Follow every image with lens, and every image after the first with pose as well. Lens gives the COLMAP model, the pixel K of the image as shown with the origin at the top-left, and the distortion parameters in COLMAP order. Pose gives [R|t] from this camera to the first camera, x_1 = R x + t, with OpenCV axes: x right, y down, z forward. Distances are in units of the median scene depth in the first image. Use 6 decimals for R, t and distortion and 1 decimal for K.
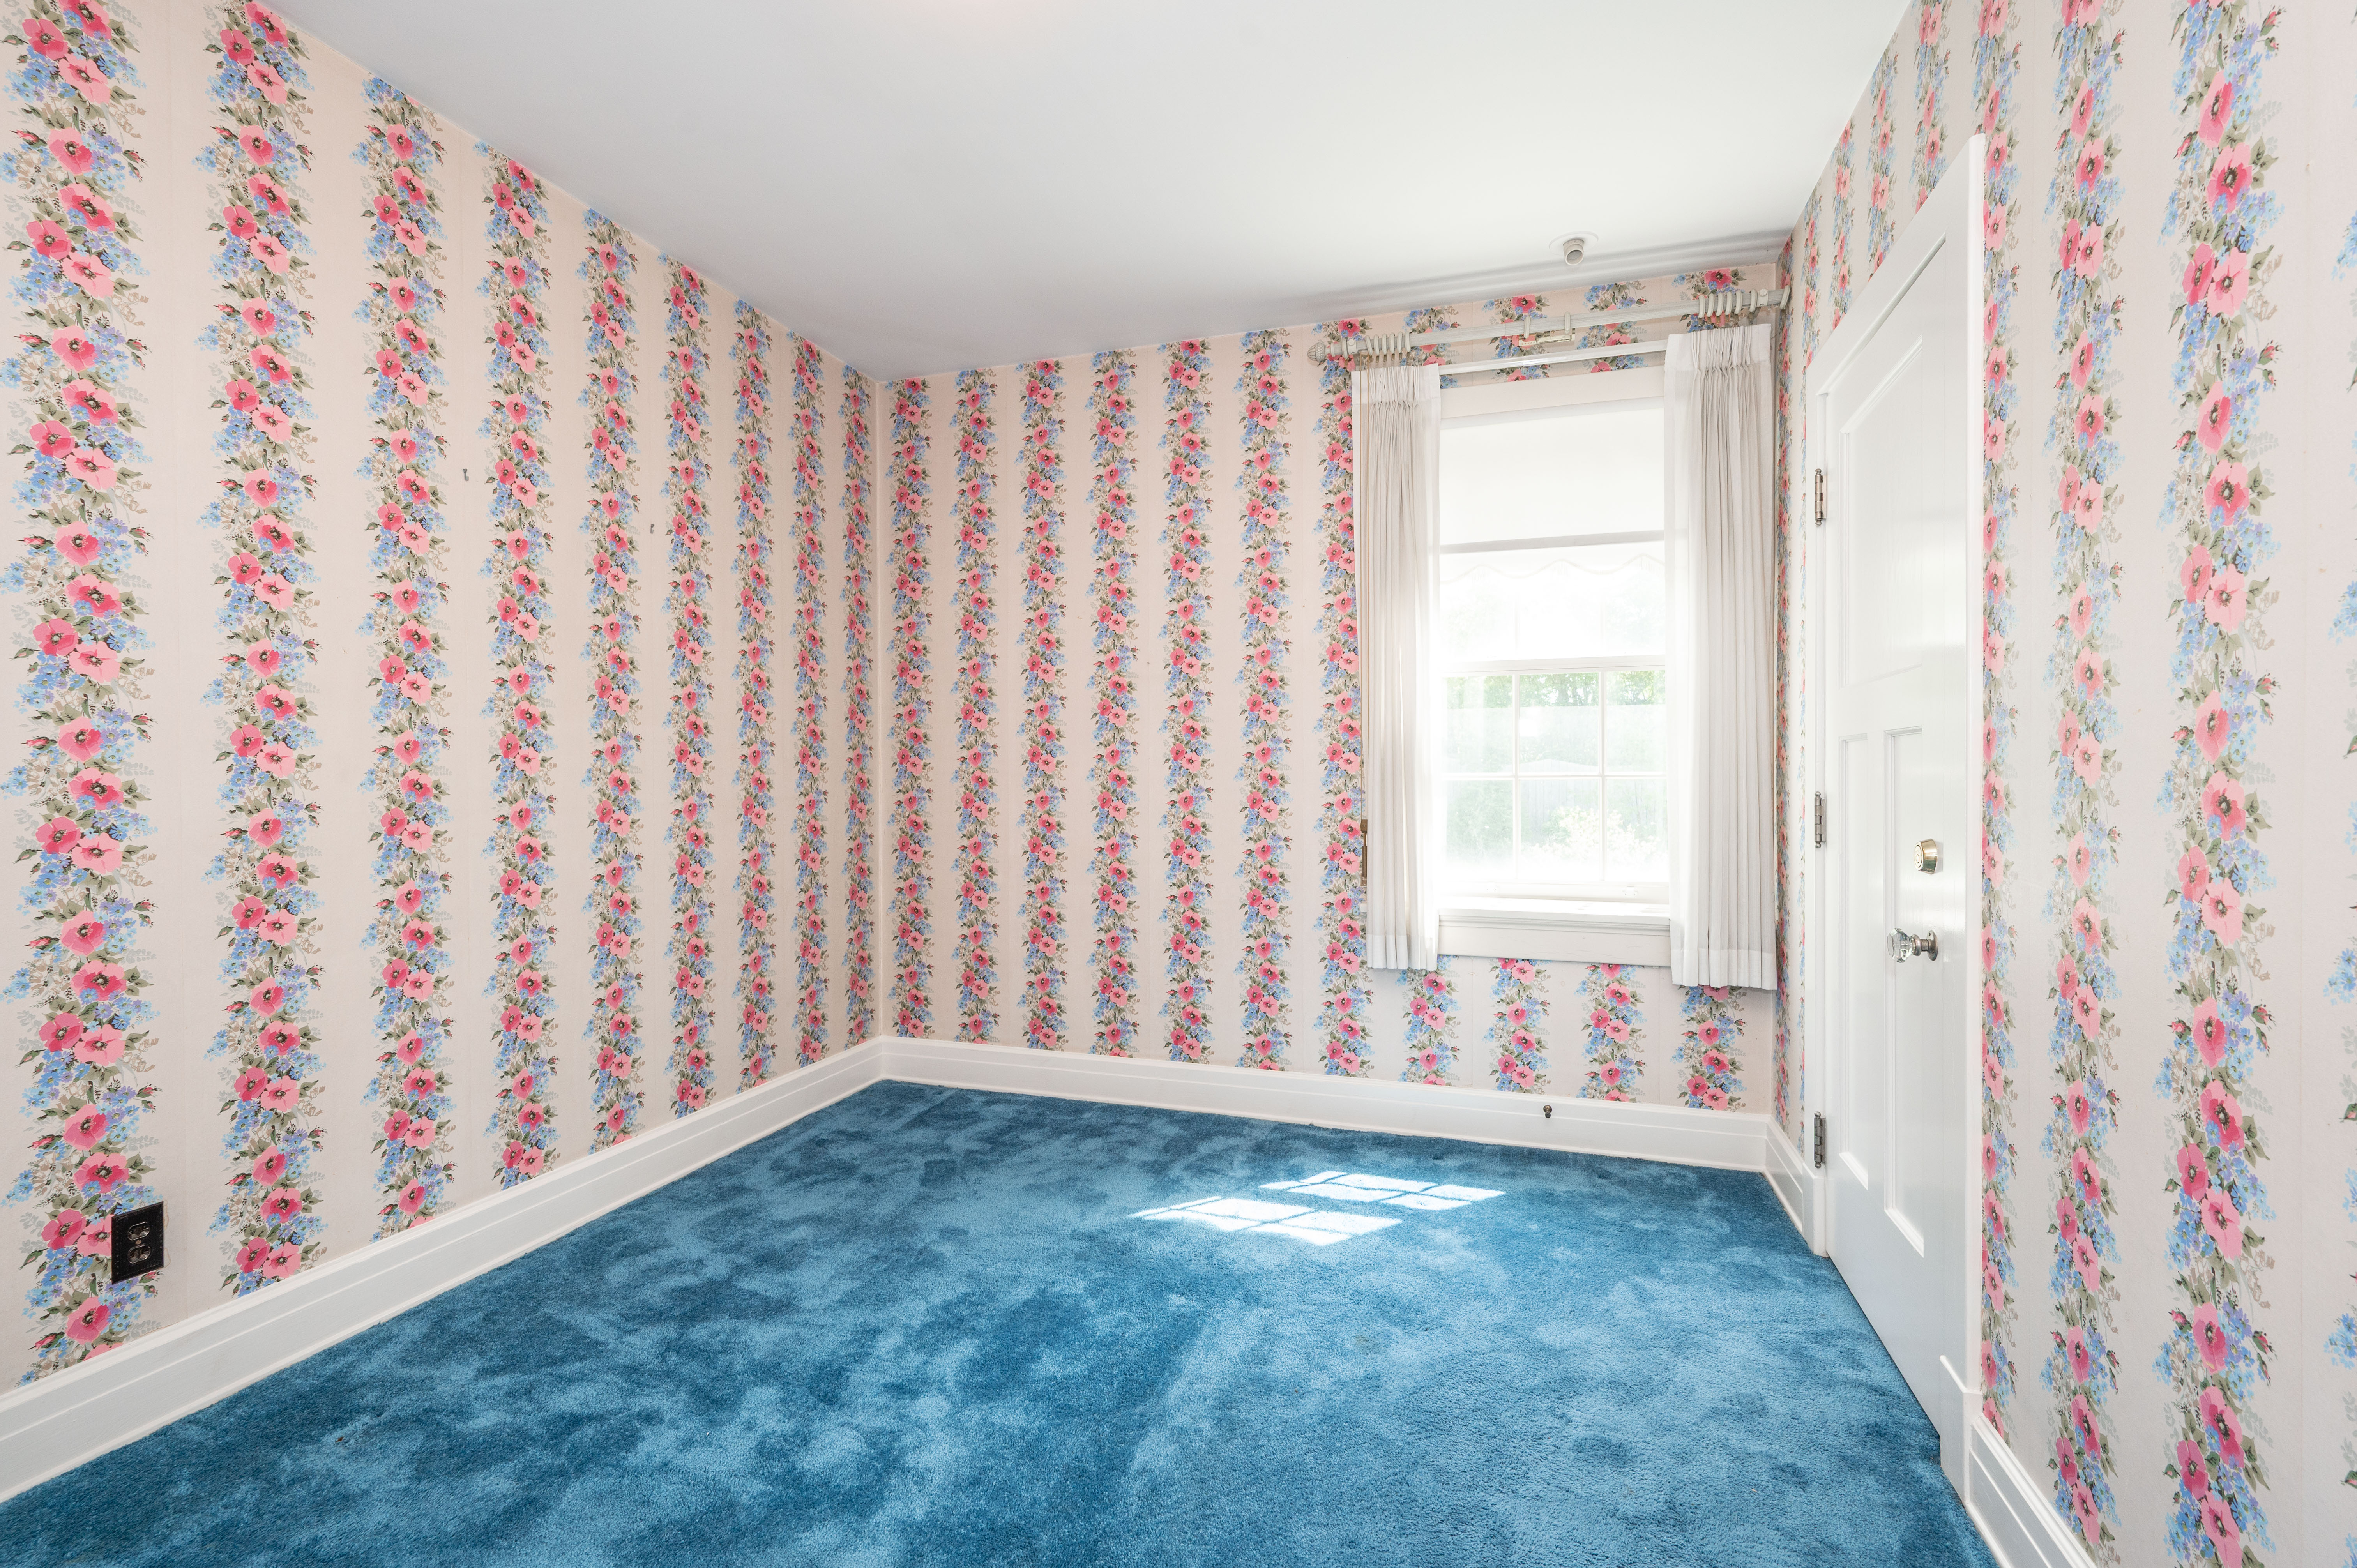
lens RADIAL K [[1060.1, 0, 1181.7], [0, 1060.1, 778.1], [0, 0, 1]] dist [0.001881, 0.000340]
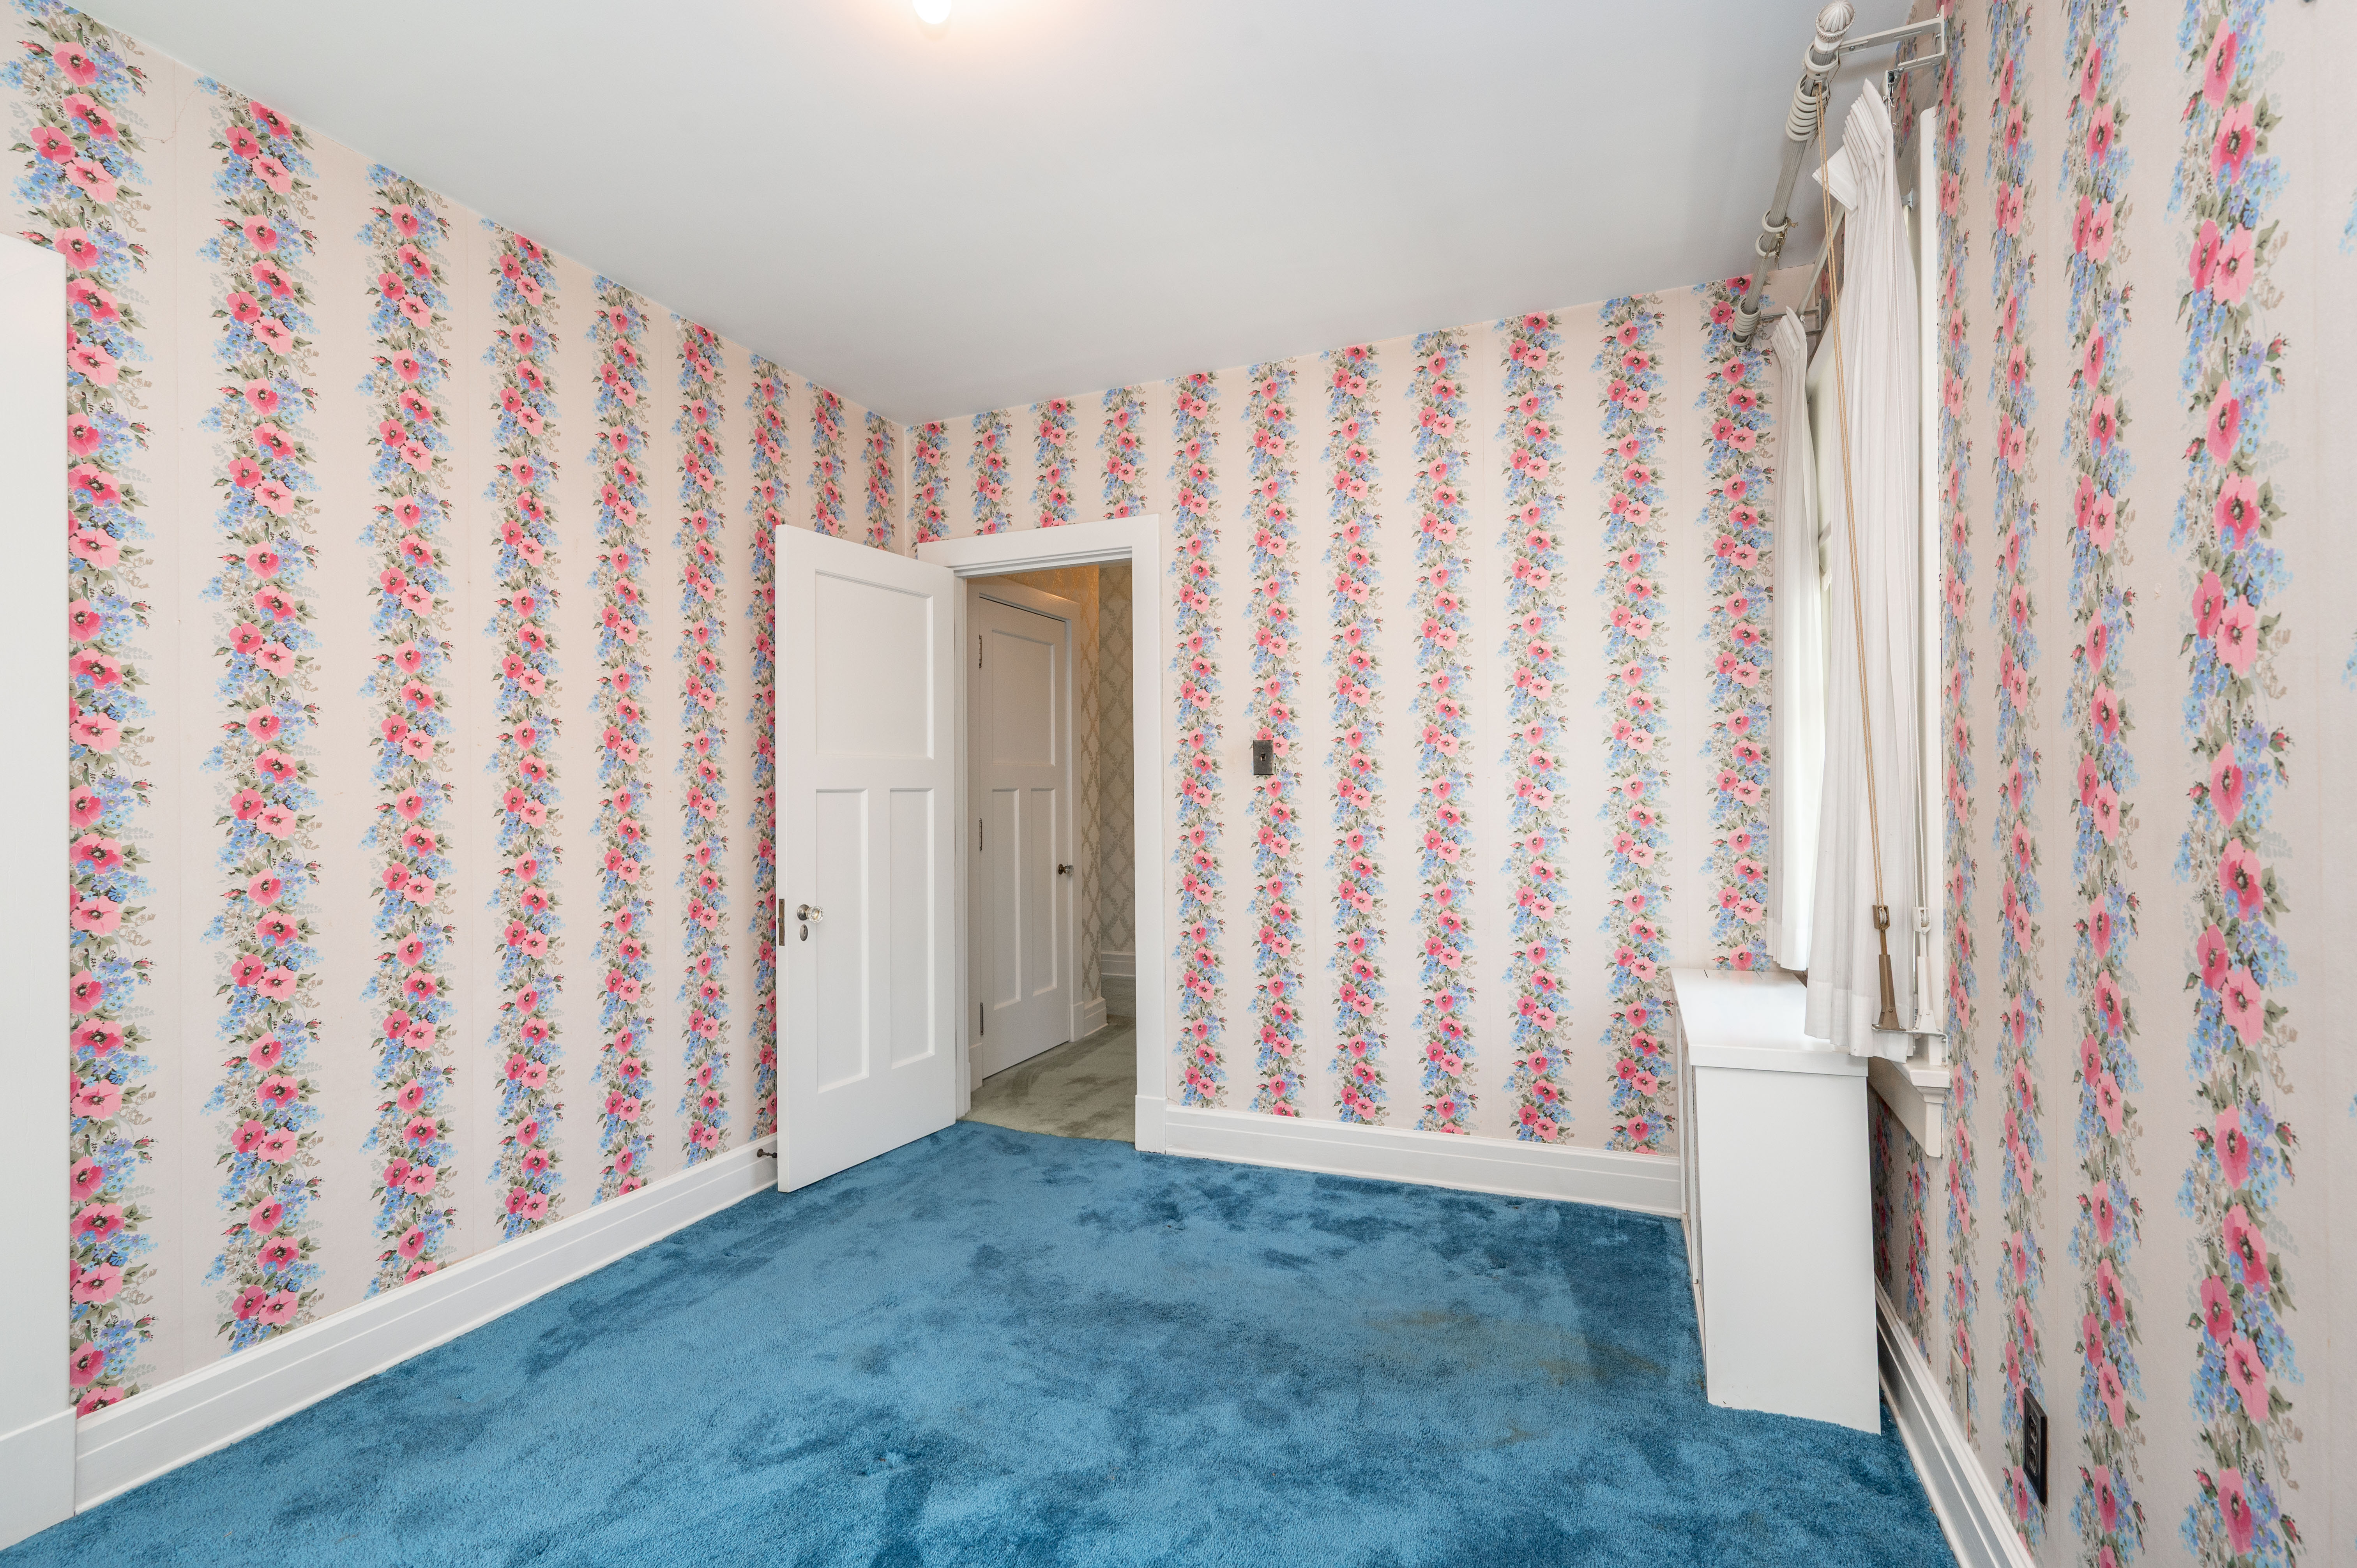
lens RADIAL K [[1047.7, 0, 1171.2], [0, 1047.7, 789.9], [0, 0, 1]] dist [0.003081, -0.002654]
pose [[0.996403, -0.015509, -0.083304, 0.104342], [0.014891, 0.999857, -0.008035, -0.026410], [0.083417, 0.006766, 0.996492, 0.050385]]
